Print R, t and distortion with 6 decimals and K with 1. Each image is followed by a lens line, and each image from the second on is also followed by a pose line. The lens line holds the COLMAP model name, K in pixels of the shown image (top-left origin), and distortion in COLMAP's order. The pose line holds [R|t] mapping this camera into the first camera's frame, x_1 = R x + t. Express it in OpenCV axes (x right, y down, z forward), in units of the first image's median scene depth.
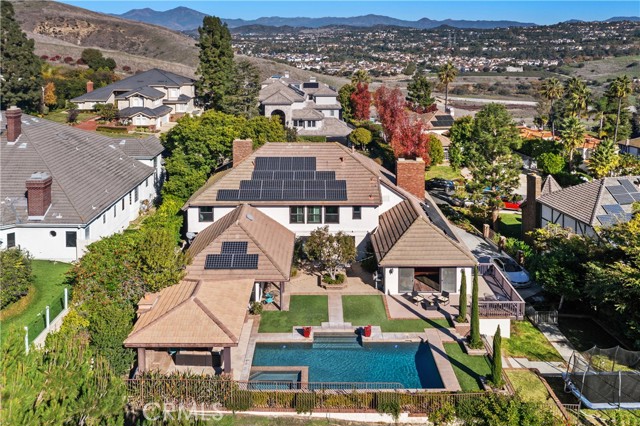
lens RADIAL K [[532.3, 0, 338.4], [0, 532.3, 212.2], [0, 0, 1]] dist [-0.006956, 0.000463]
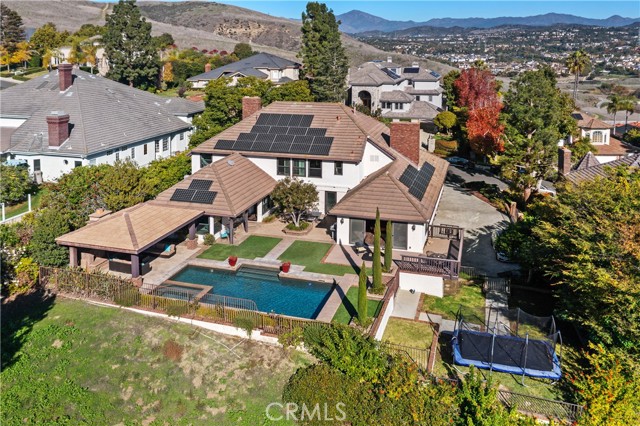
lens RADIAL K [[532.3, 0, 338.4], [0, 532.3, 212.2], [0, 0, 1]] dist [-0.006956, 0.000463]
pose [[0.951595, 0.081966, -0.296222, 0.296082], [-0.083478, 0.996481, 0.007564, 0.066396], [0.295800, 0.017531, 0.955089, 0.026222]]
